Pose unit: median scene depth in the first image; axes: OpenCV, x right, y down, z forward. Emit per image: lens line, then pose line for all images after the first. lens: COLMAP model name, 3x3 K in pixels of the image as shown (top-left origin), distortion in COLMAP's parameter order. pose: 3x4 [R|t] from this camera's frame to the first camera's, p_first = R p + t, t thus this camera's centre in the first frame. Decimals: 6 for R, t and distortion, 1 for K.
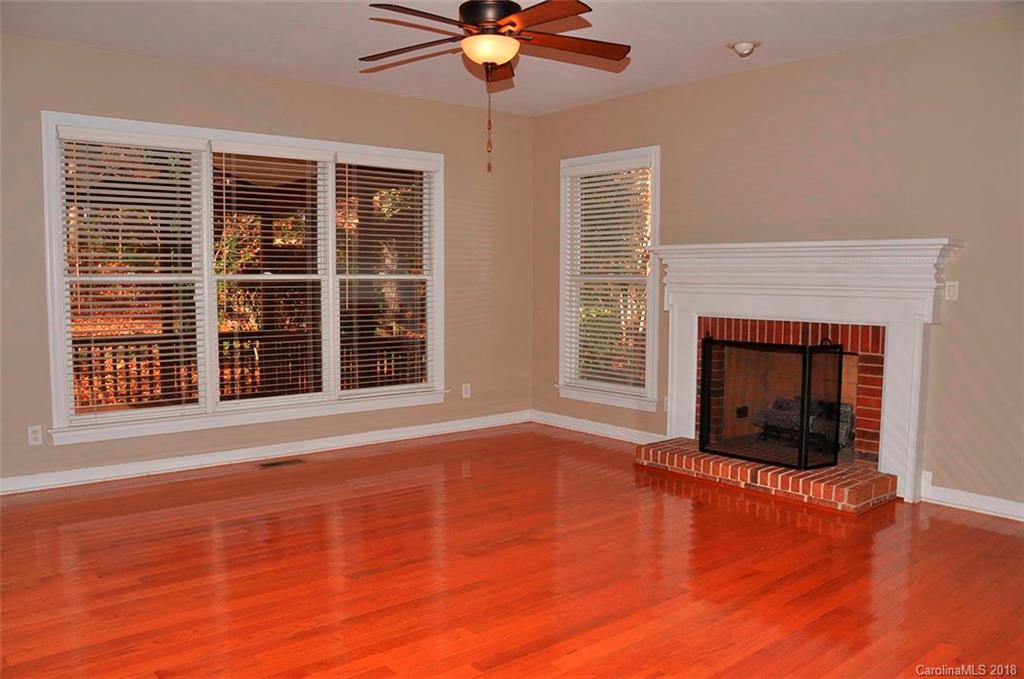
lens RADIAL K [[775.7, 0, 444.6], [0, 775.7, 349.5], [0, 0, 1]] dist [-0.167545, 0.101267]
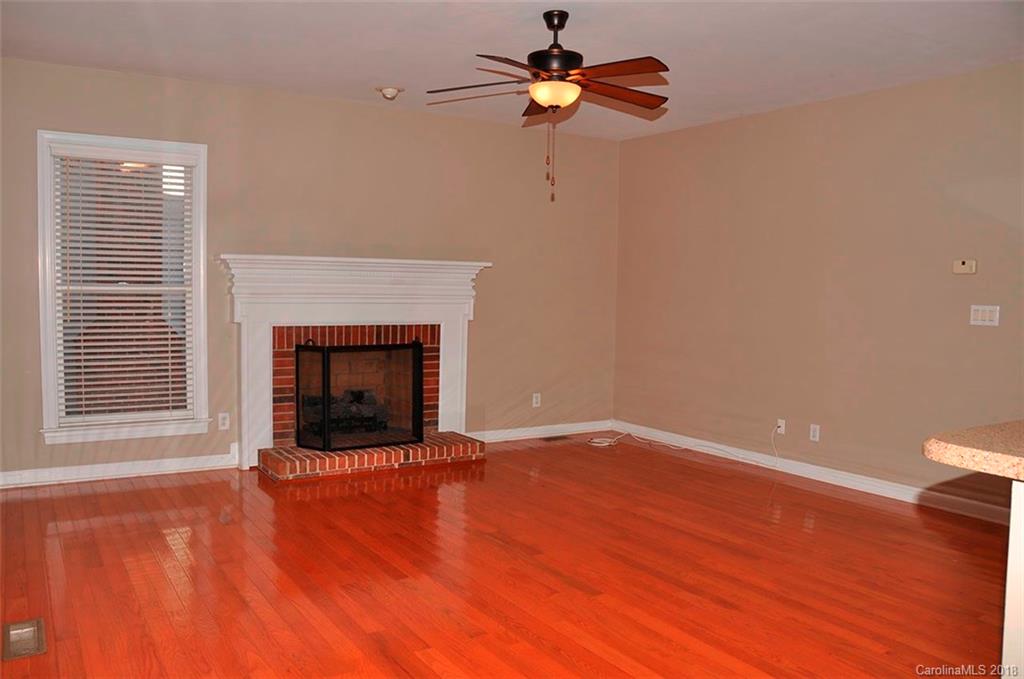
lens RADIAL K [[804.0, 0, 500.9], [0, 804.0, 345.9], [0, 0, 1]] dist [-0.160001, 0.119119]
pose [[0.099553, -0.070802, 0.992510, -0.801784], [0.075296, 0.995141, 0.063438, -0.072126], [-0.992179, 0.068417, 0.104400, 0.690887]]
